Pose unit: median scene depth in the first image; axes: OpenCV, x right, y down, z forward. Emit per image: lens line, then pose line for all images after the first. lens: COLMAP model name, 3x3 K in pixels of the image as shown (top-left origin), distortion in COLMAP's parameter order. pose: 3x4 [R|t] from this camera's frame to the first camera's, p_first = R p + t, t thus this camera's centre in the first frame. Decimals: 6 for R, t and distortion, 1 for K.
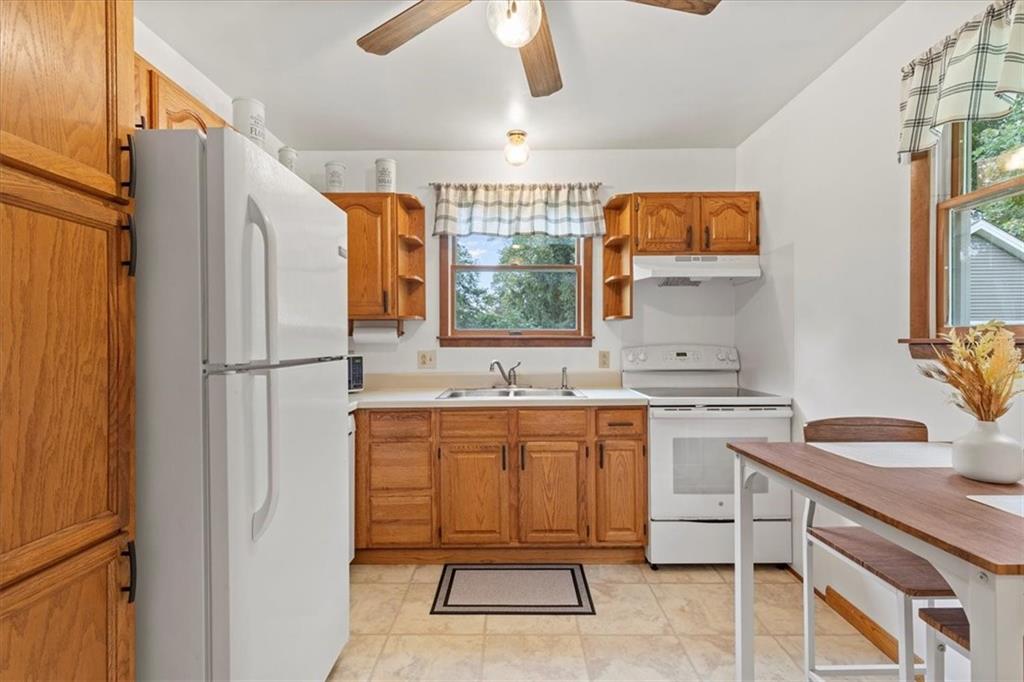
lens RADIAL K [[457.4, 0, 517.0], [0, 457.4, 342.9], [0, 0, 1]] dist [0.001648, -0.000179]
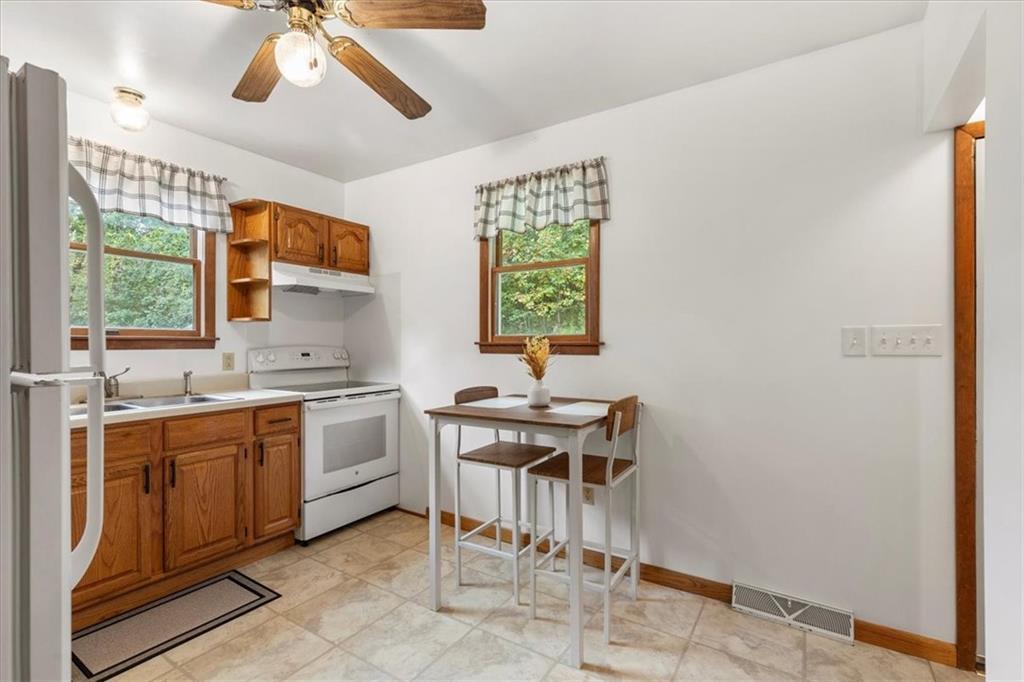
lens RADIAL K [[457.4, 0, 515.3], [0, 457.4, 344.1], [0, 0, 1]] dist [0.001648, -0.000179]
pose [[0.537386, -0.000663, 0.843336, -0.375765], [0.000167, 1.000000, 0.000679, -0.001943], [-0.843337, -0.000224, 0.537386, -0.039058]]
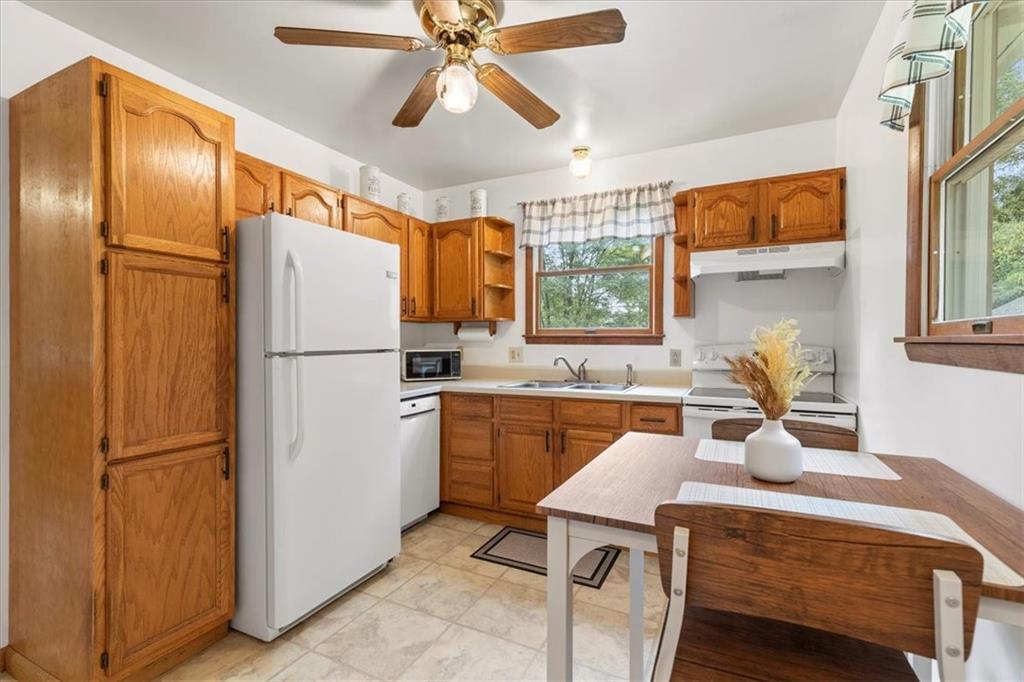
lens RADIAL K [[457.4, 0, 519.8], [0, 457.4, 343.3], [0, 0, 1]] dist [0.001648, -0.000179]
pose [[0.898894, 0.006581, -0.438117, 0.404169], [-0.004387, 0.999972, 0.006019, 0.000014], [0.438144, -0.003488, 0.898898, -0.054856]]
